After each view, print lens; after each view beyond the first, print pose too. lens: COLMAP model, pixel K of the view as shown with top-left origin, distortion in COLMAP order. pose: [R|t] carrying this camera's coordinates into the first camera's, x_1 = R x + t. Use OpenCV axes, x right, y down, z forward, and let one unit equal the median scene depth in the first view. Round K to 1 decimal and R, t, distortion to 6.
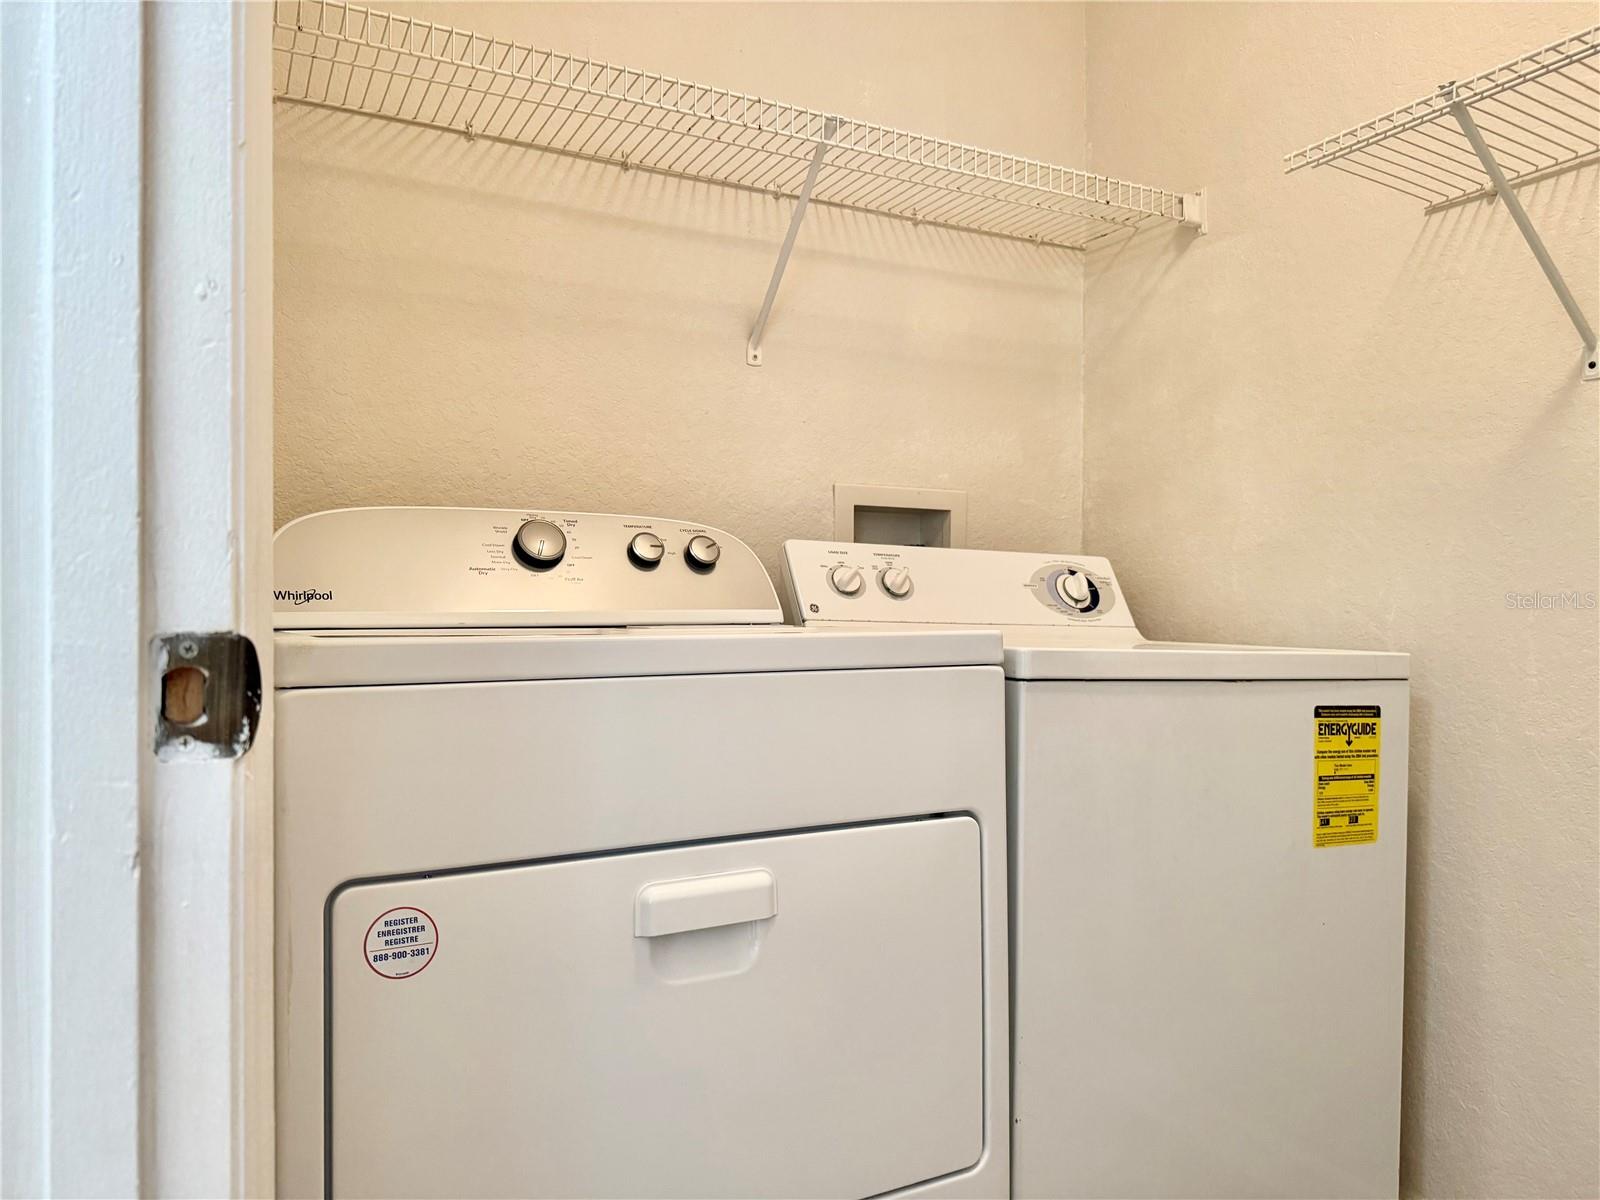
lens RADIAL K [[1124.8, 0, 800.0], [0, 1124.8, 600.0], [0, 0, 1]] dist [0.003207, -0.004589]
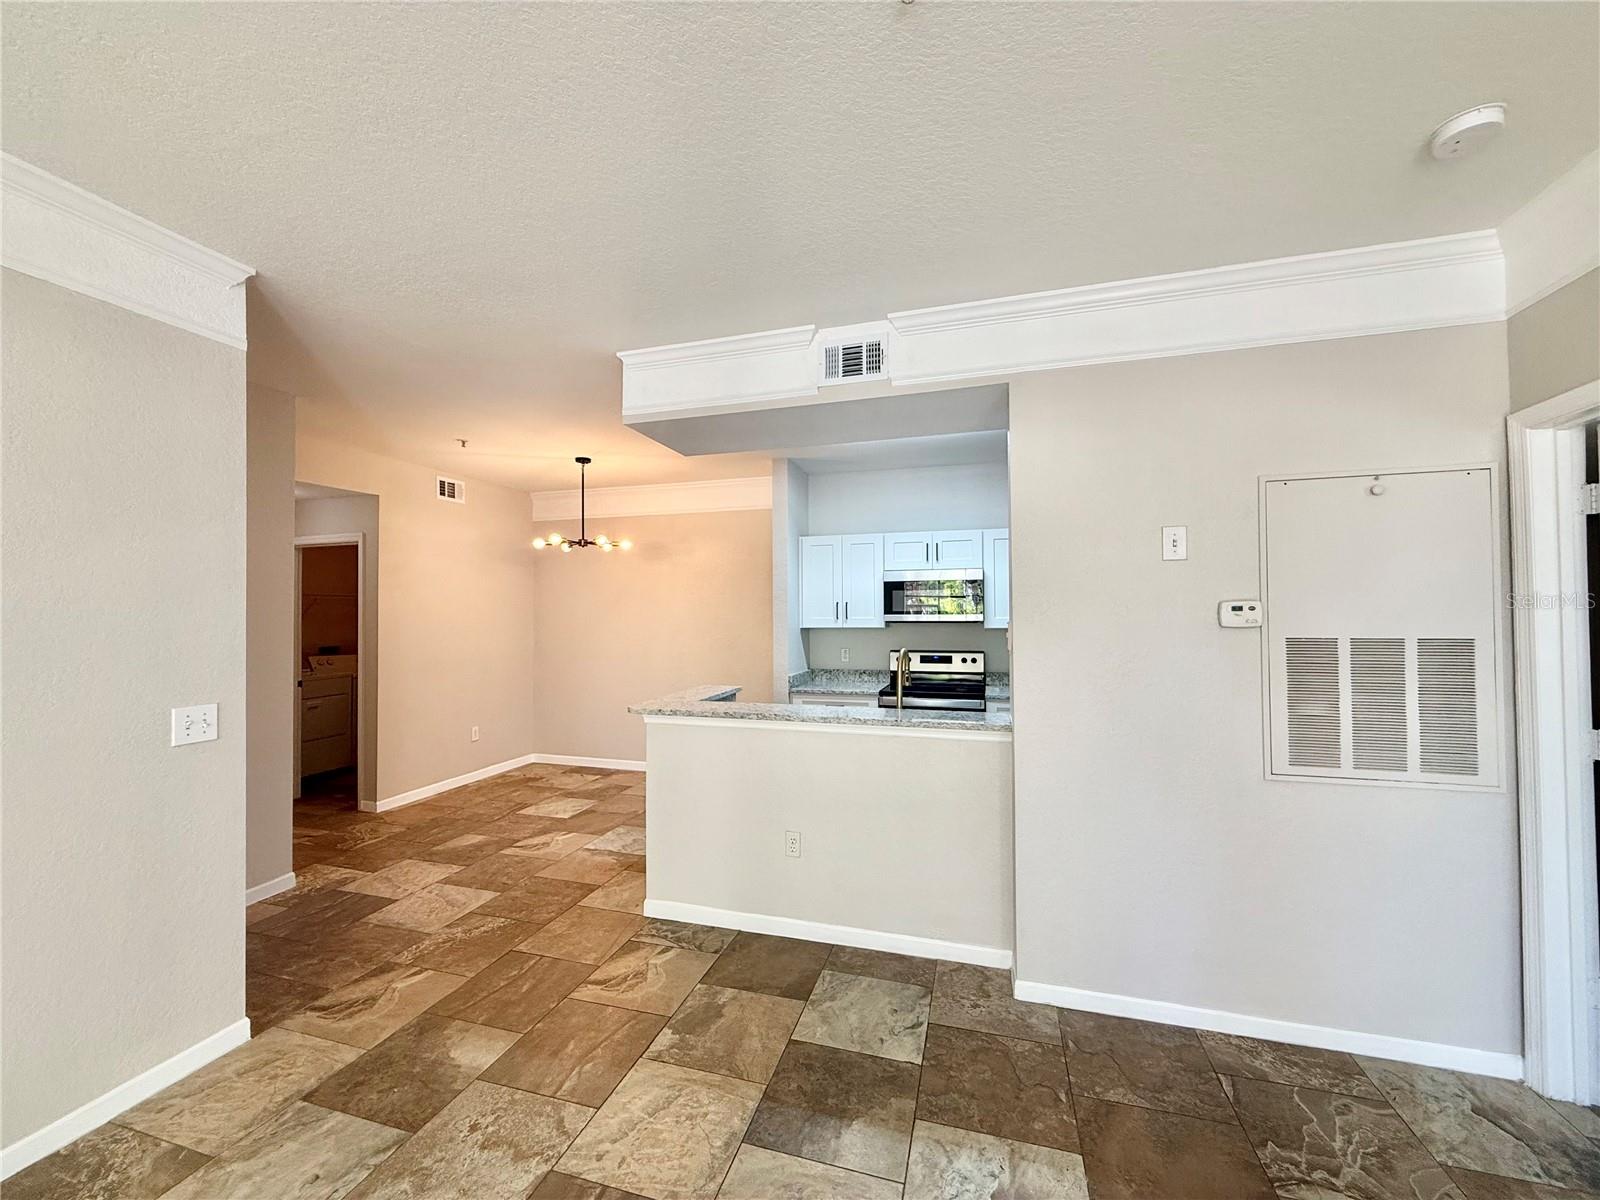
lens RADIAL K [[625.4, 0, 790.5], [0, 625.4, 604.6], [0, 0, 1]] dist [-0.000230, 0.000123]
pose [[0.695981, 0.015474, 0.717894, -0.644936], [-0.005742, 0.999856, -0.015986, -0.304519], [-0.718038, 0.007004, 0.695969, -3.309654]]
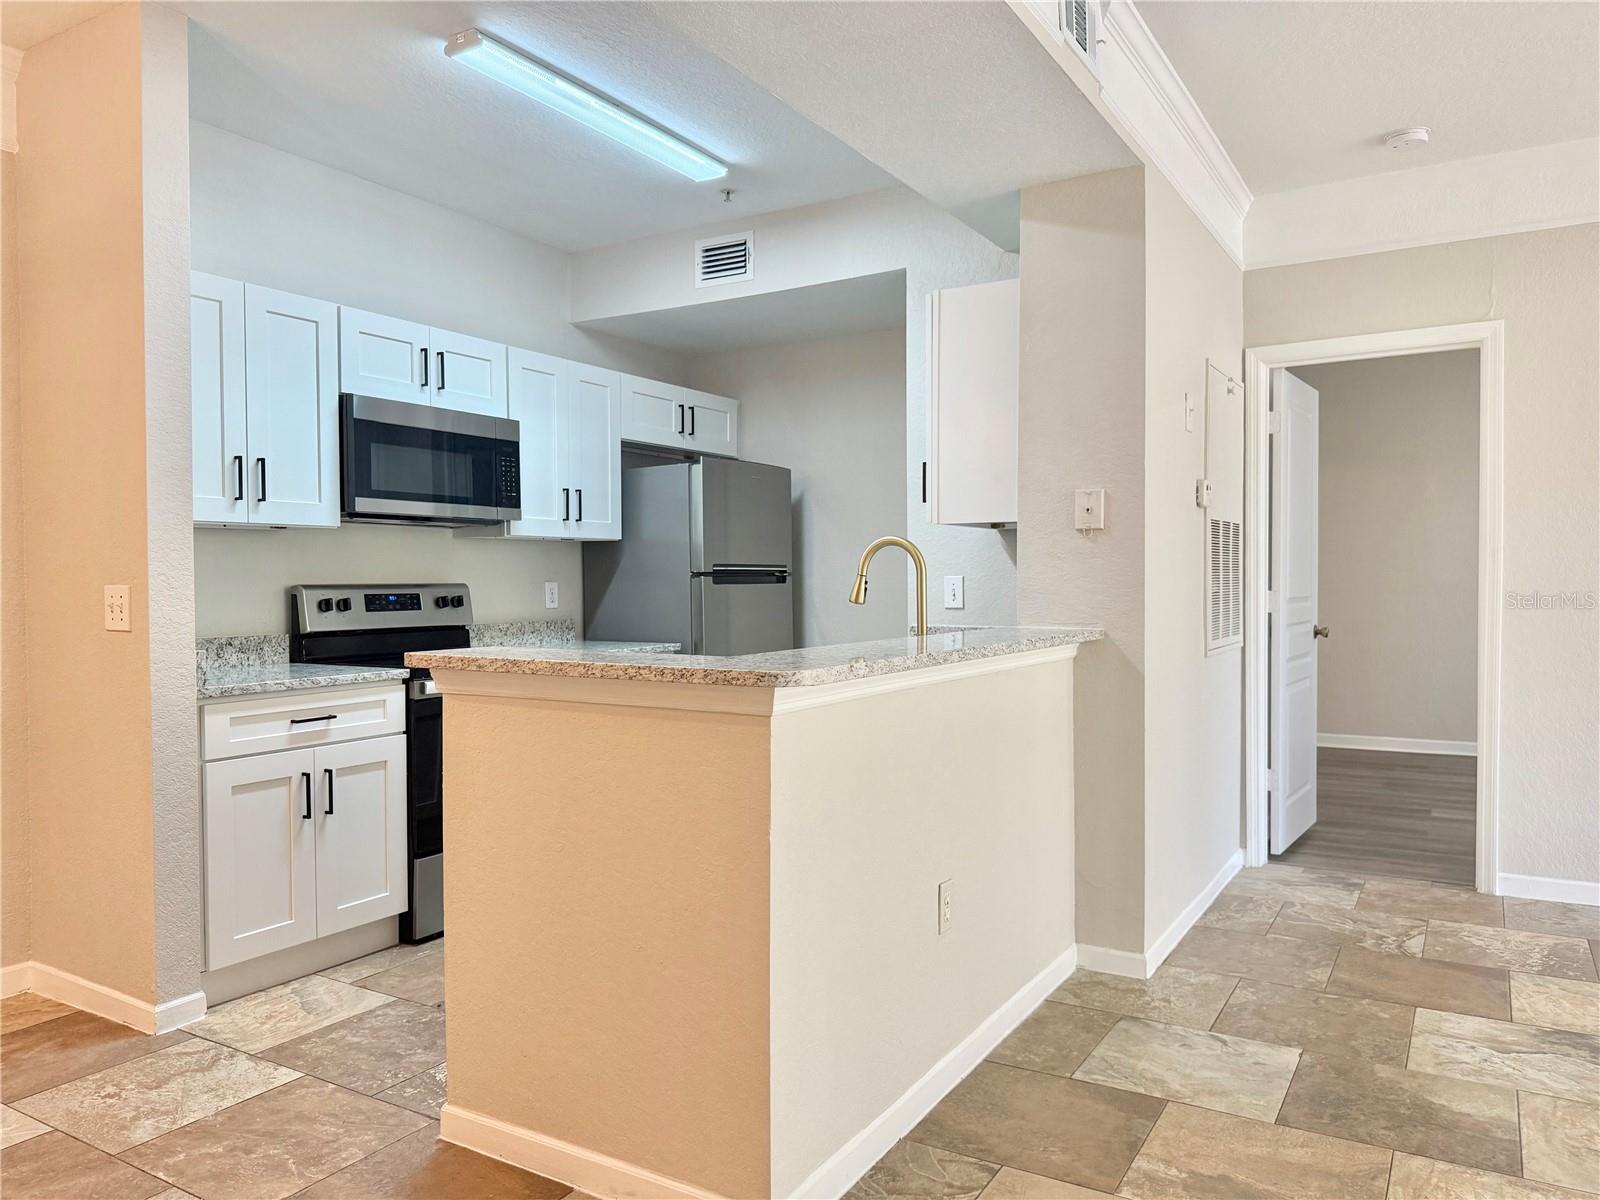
lens RADIAL K [[1124.8, 0, 800.0], [0, 1124.8, 600.0], [0, 0, 1]] dist [0.003207, -0.004589]
pose [[-0.521283, -0.008849, 0.853338, -0.621468], [-0.001226, 0.999953, 0.009621, -0.134931], [-0.853383, 0.003969, -0.521269, -1.321862]]
